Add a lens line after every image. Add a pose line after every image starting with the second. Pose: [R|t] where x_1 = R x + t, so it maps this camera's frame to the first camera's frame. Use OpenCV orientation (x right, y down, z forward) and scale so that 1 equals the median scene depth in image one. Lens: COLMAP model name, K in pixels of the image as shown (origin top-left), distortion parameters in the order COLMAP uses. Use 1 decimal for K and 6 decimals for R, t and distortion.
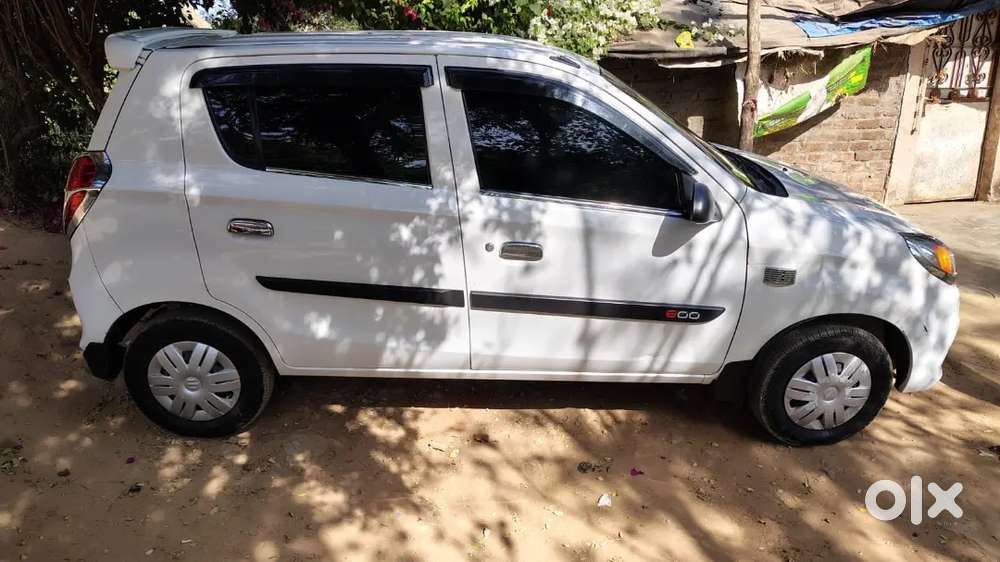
lens RADIAL K [[712.6, 0, 497.5], [0, 712.6, 282.4], [0, 0, 1]] dist [0.039158, -0.071764]
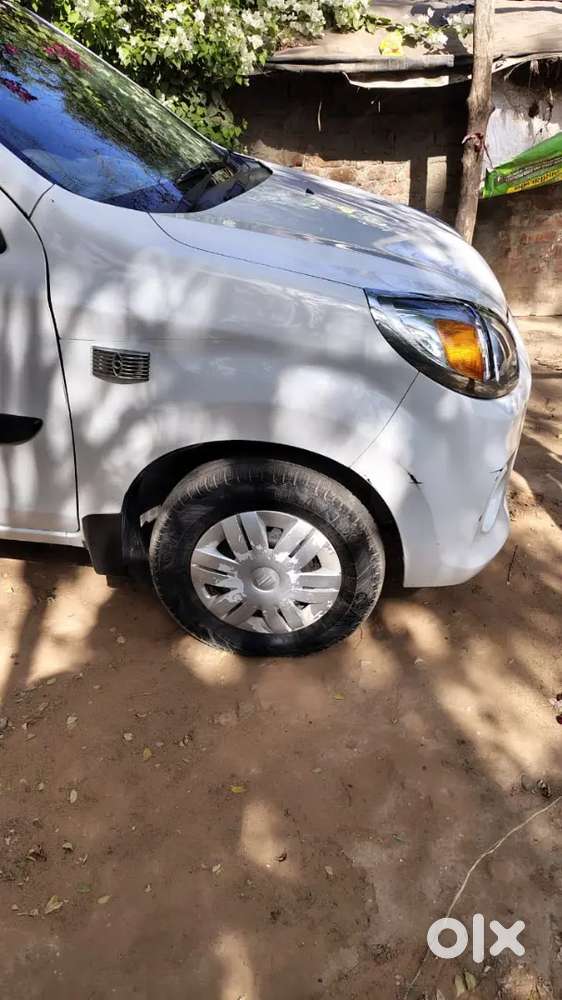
lens RADIAL K [[718.7, 0, 280.5], [0, 718.7, 513.8], [0, 0, 1]] dist [-0.001703, -0.002285]
pose [[0.986955, 0.071510, -0.144244, 0.567502], [-0.047150, 0.985044, 0.165727, 0.005033], [0.153938, -0.156764, 0.975566, 0.445320]]
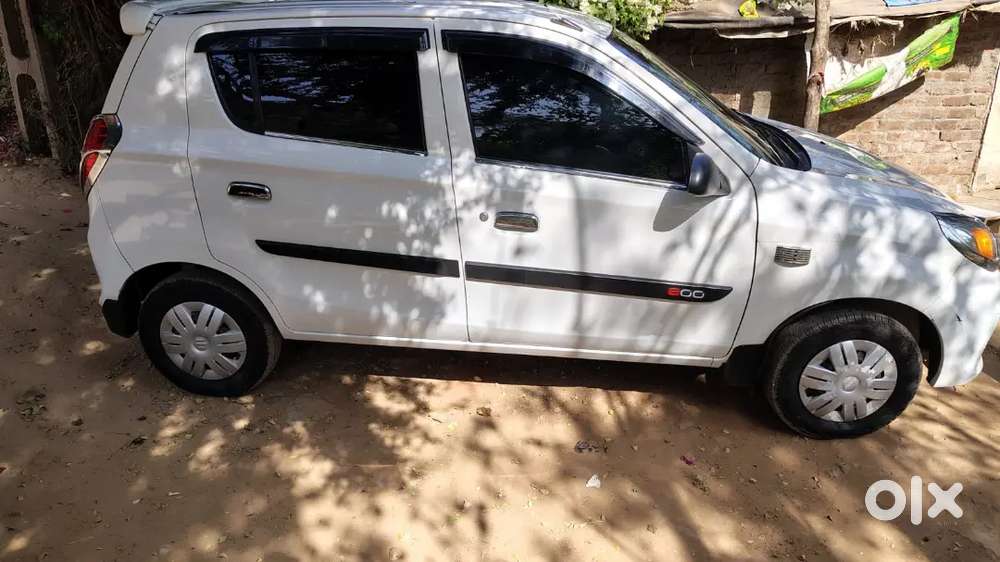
lens RADIAL K [[718.7, 0, 511.0], [0, 718.7, 278.6], [0, 0, 1]] dist [-0.001703, -0.002285]
pose [[0.993762, 0.034116, -0.106174, 0.121905], [-0.031656, 0.999192, 0.024769, 0.008919], [0.106933, -0.021253, 0.994039, 0.024791]]
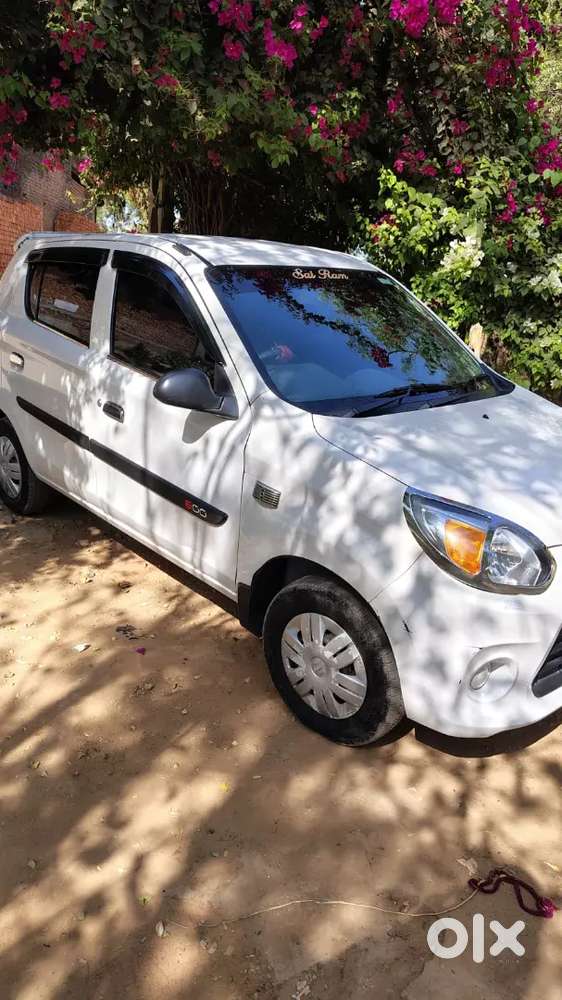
lens RADIAL K [[712.6, 0, 270.8], [0, 712.6, 504.3], [0, 0, 1]] dist [0.039158, -0.071764]
pose [[0.653411, 0.272878, -0.706110, 0.967093], [-0.324244, 0.943760, 0.064673, -0.055449], [0.684047, 0.186694, 0.705142, 0.362884]]
